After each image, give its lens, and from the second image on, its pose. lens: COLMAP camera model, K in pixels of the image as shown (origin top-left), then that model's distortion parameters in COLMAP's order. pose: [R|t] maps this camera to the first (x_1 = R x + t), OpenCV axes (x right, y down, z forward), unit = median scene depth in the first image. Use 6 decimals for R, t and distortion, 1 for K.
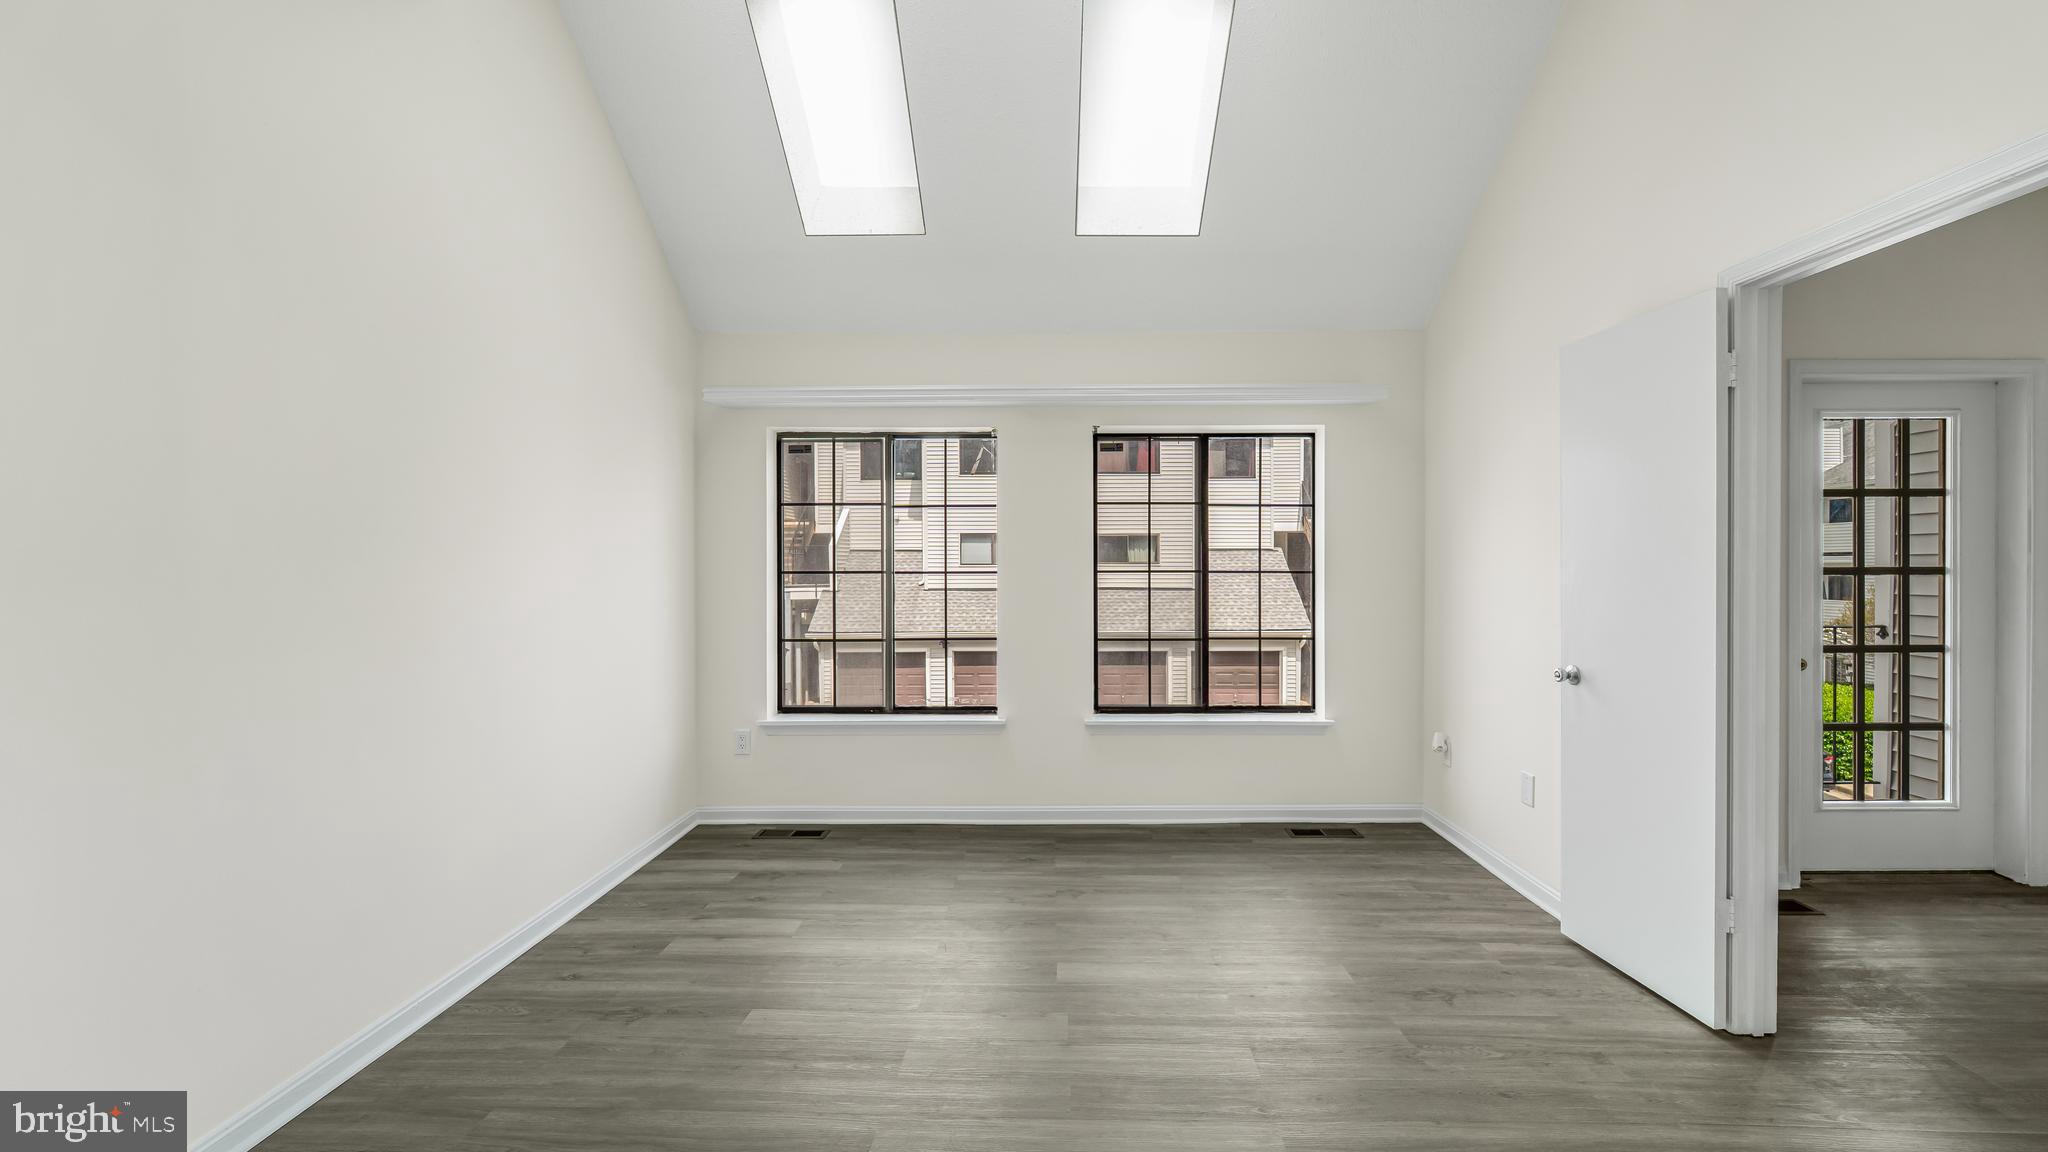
lens RADIAL K [[825.5, 0, 1058.2], [0, 825.5, 567.1], [0, 0, 1]] dist [0.002465, -0.002150]
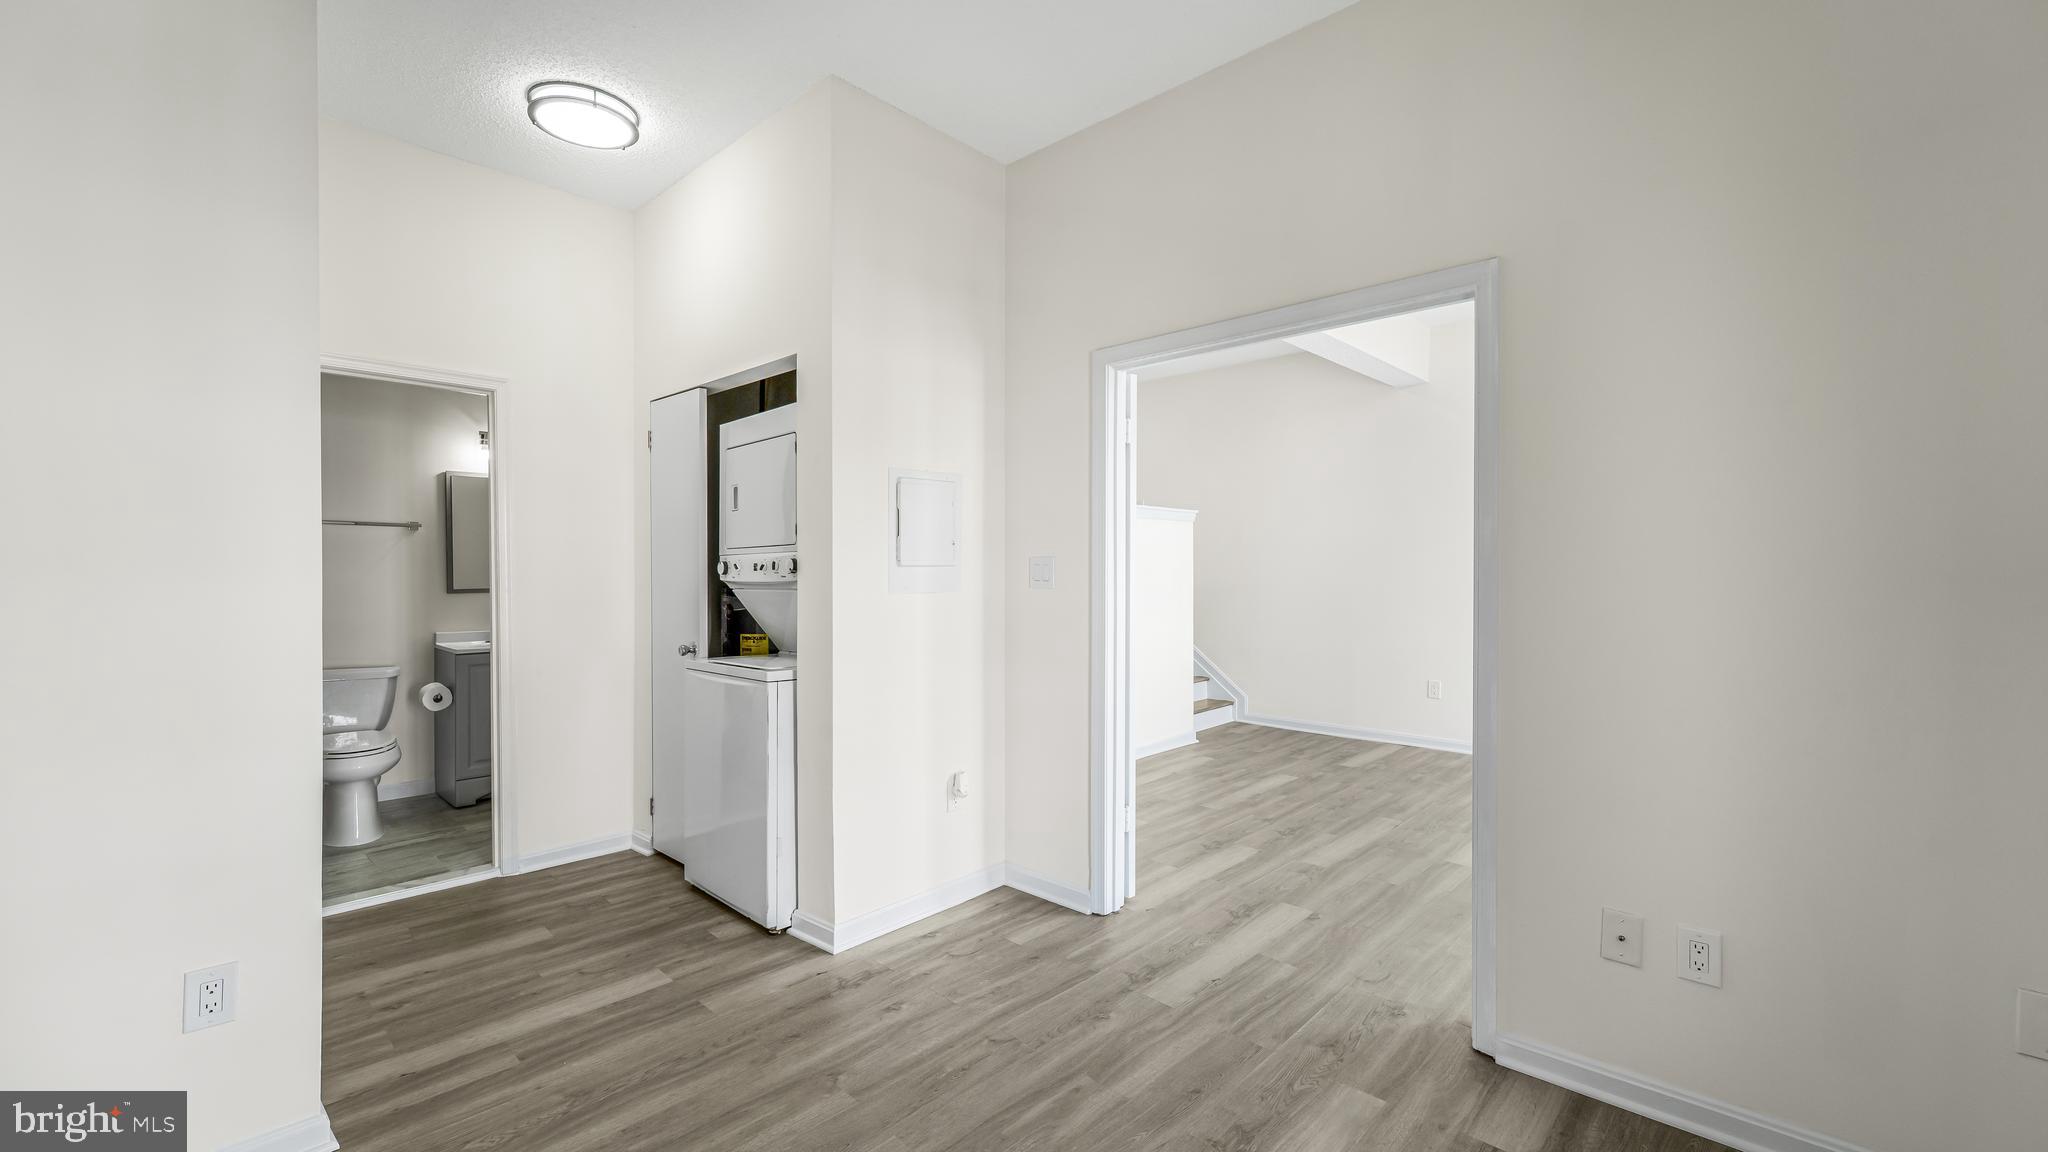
lens RADIAL K [[825.5, 0, 1028.5], [0, 825.5, 570.2], [0, 0, 1]] dist [0.002465, -0.002150]
pose [[-0.674659, 0.002729, -0.738124, 1.224449], [-0.004239, 0.999962, 0.007572, -0.003316], [0.738117, 0.008237, -0.674622, 0.797594]]
